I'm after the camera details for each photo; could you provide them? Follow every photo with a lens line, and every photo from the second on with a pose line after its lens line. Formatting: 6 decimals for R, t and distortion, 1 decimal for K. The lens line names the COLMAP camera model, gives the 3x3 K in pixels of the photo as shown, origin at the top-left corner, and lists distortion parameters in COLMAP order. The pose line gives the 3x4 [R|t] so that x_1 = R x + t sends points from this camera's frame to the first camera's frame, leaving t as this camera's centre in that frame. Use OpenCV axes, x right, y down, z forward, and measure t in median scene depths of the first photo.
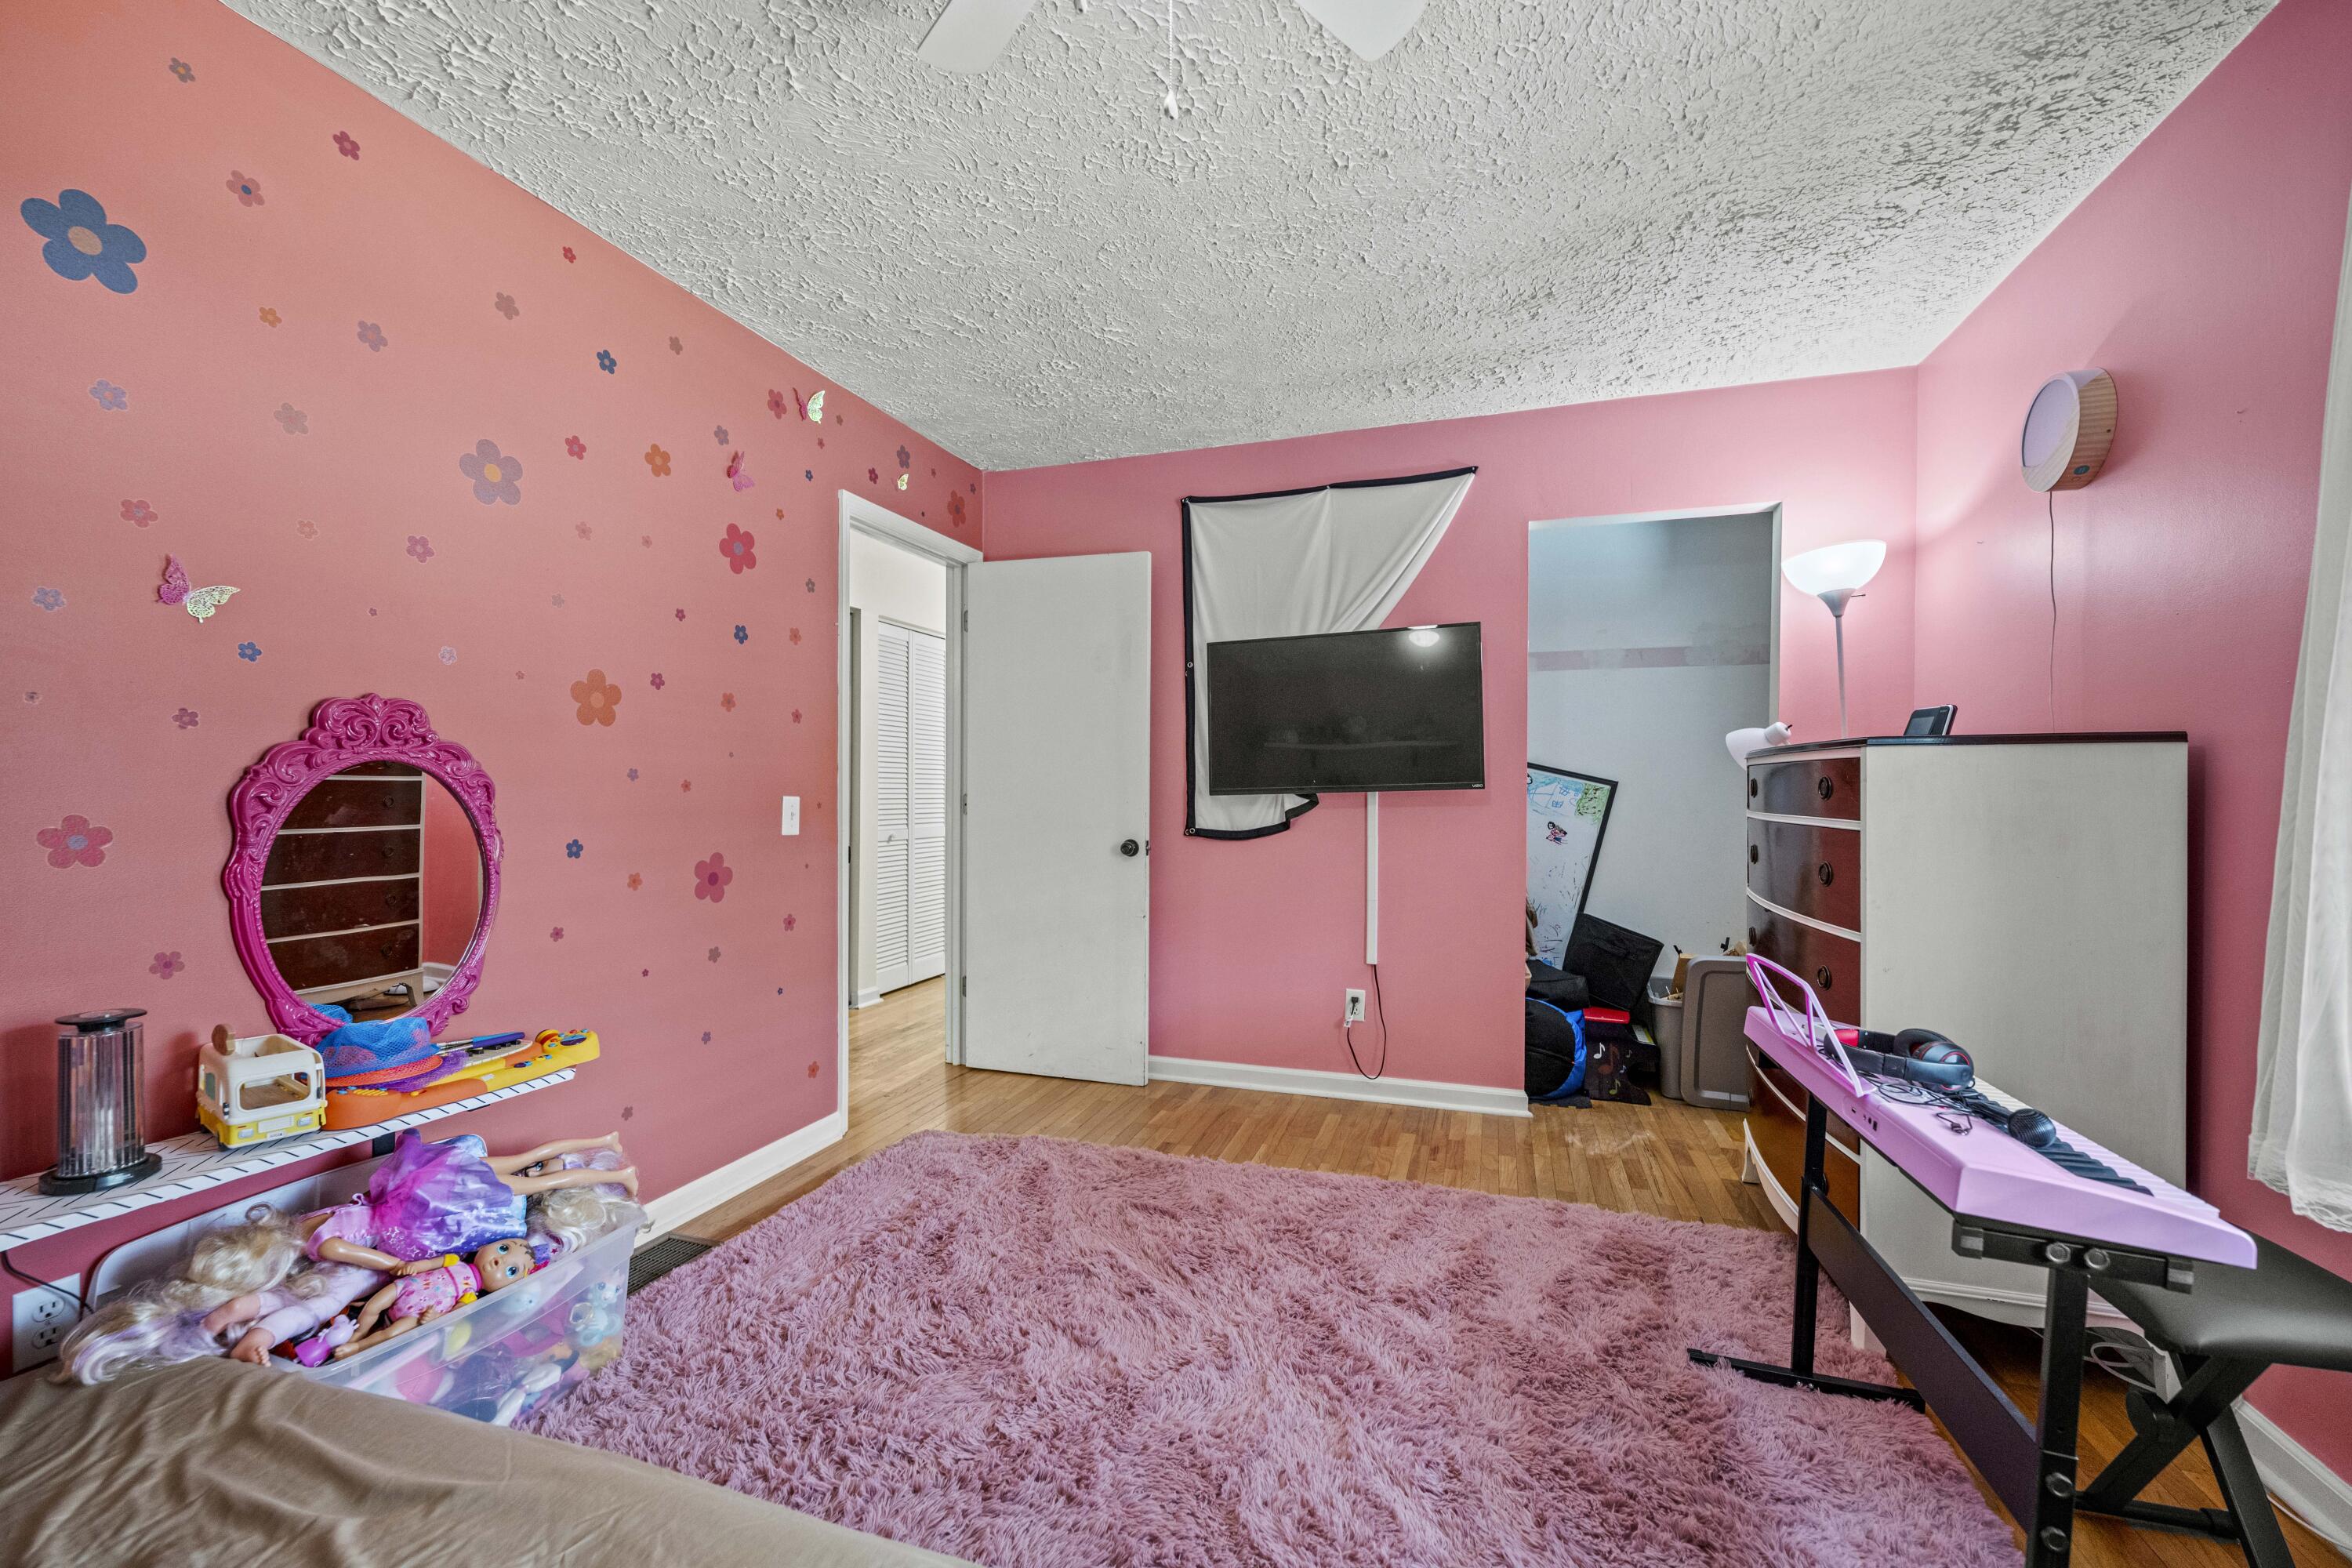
lens RADIAL K [[983.6, 0, 1176.0], [0, 983.6, 784.0], [0, 0, 1]] dist [0.000116, 0.000003]
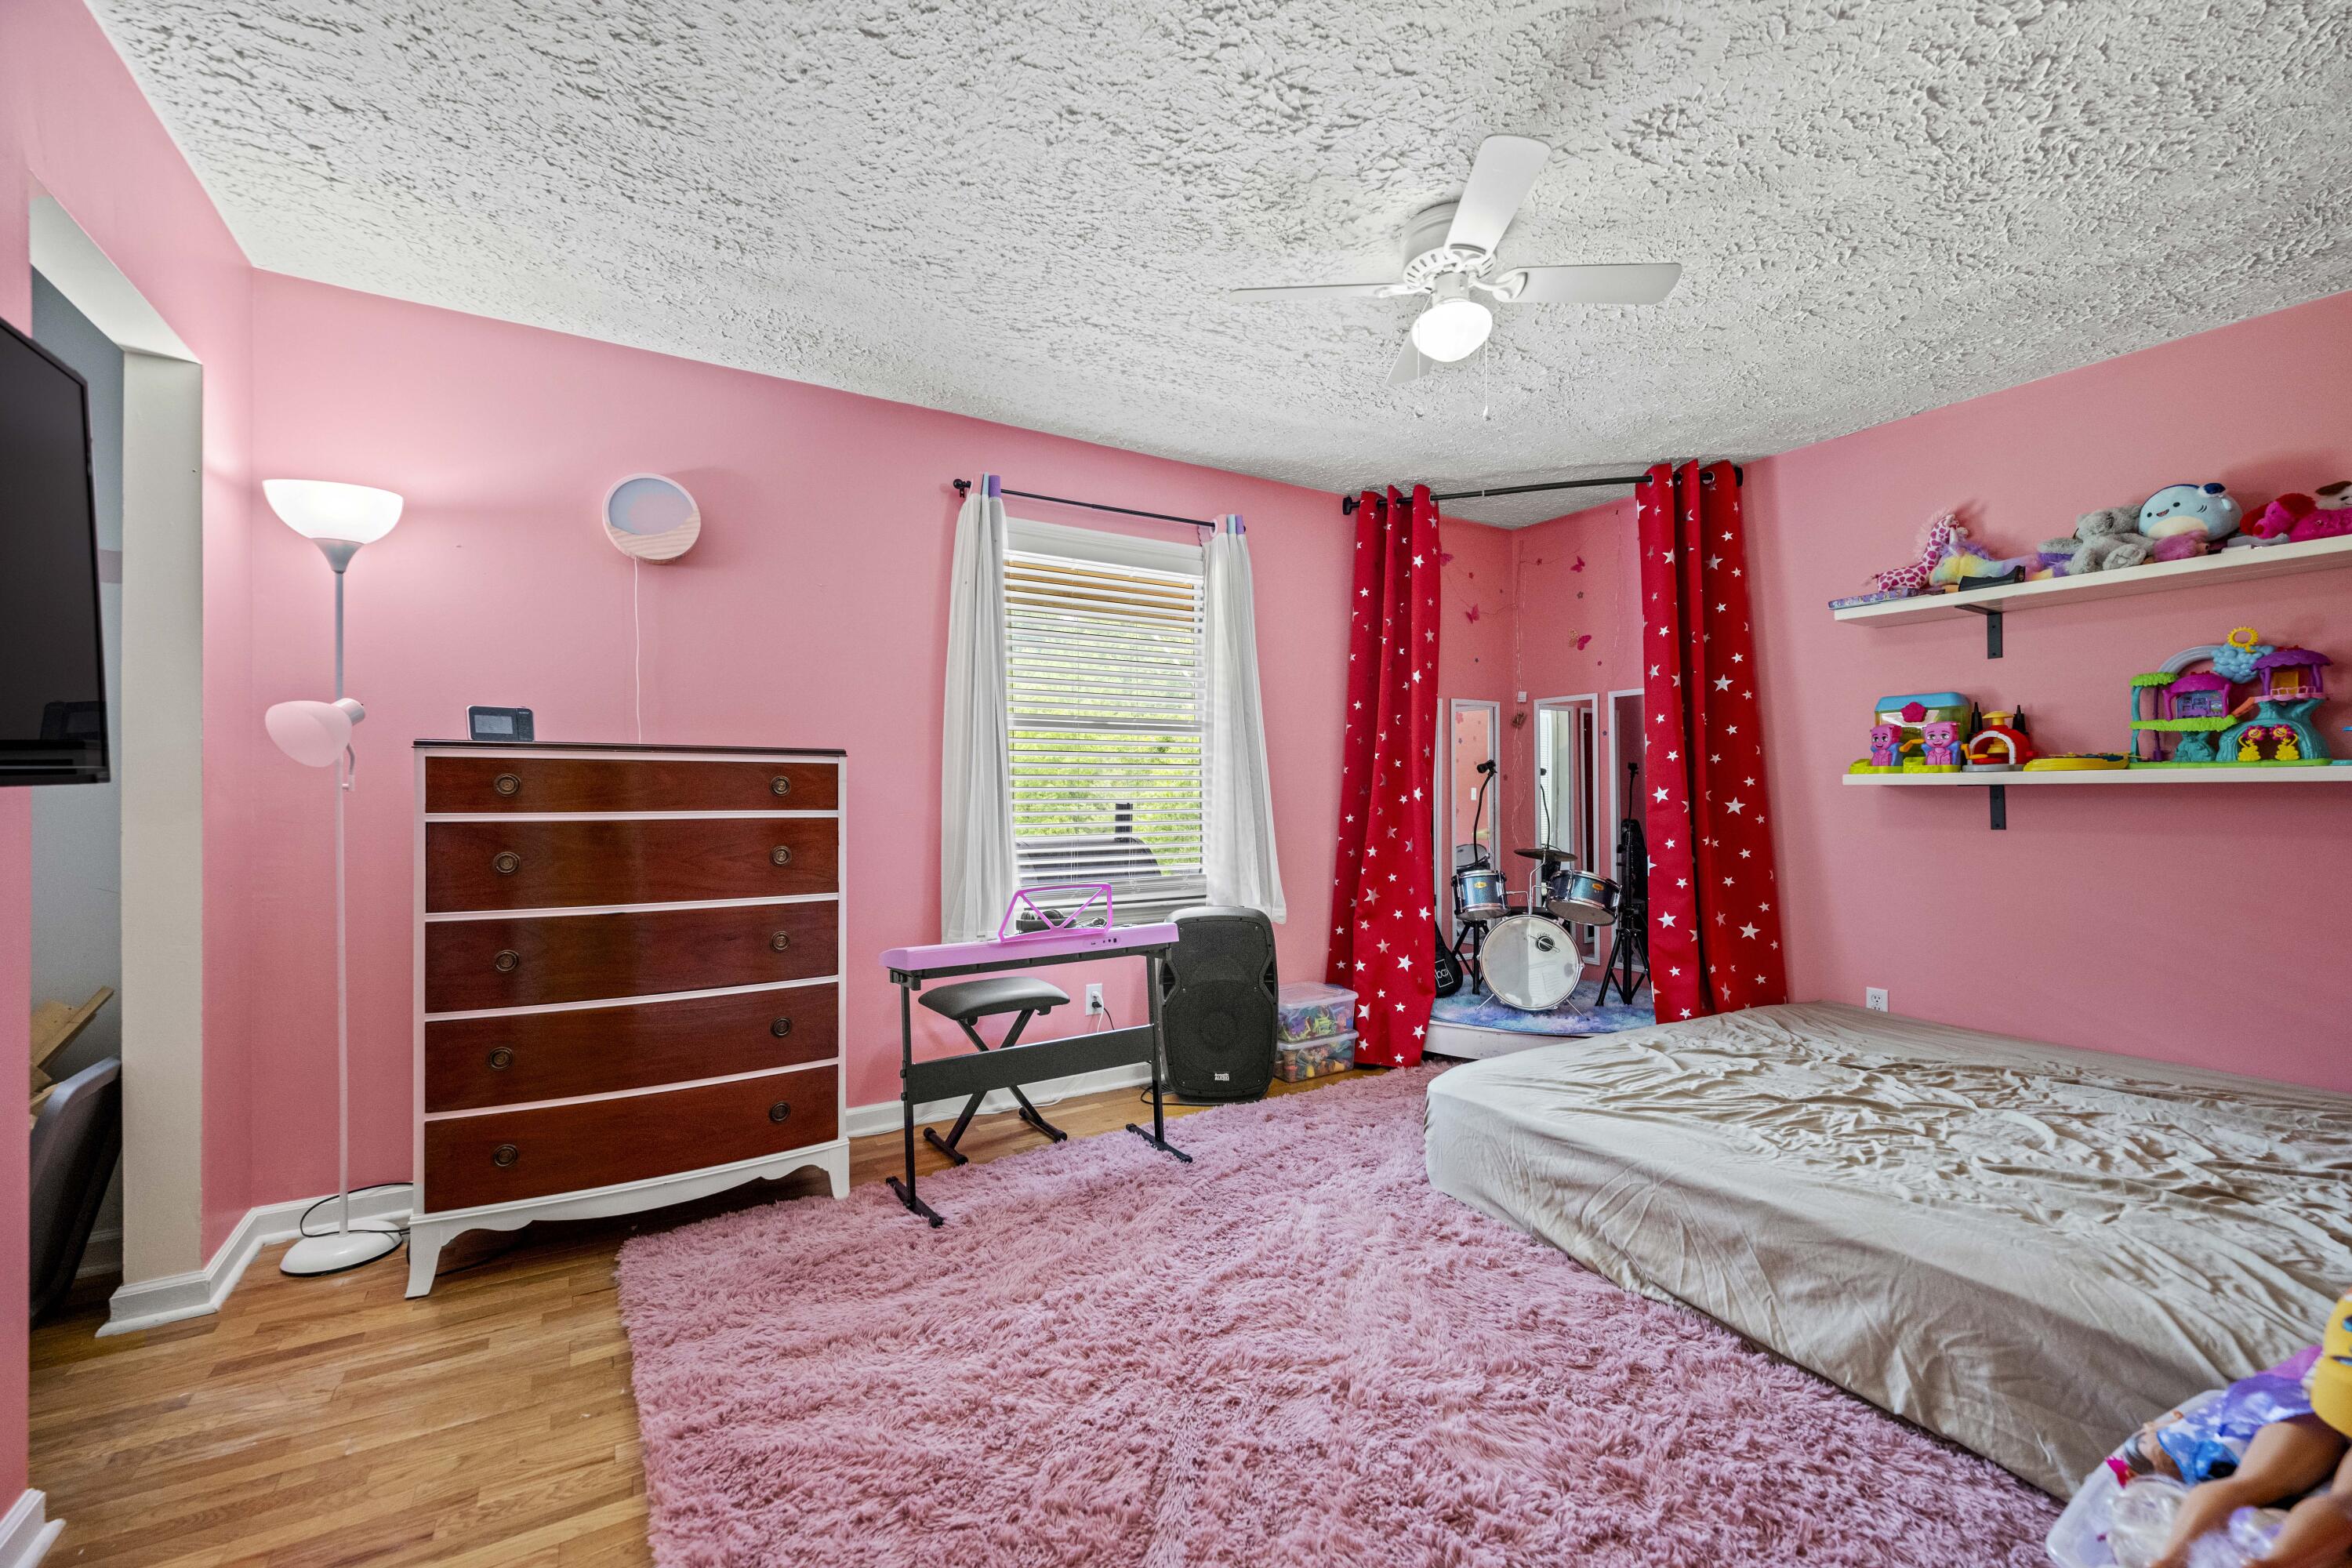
lens RADIAL K [[956.6, 0, 1176.0], [0, 956.6, 784.0], [0, 0, 1]] dist [-0.000192, -0.000251]
pose [[-0.753655, -0.000064, 0.657271, -0.347229], [-0.003665, 0.999985, -0.004106, 0.002282], [-0.657260, -0.005504, -0.753643, 1.133952]]
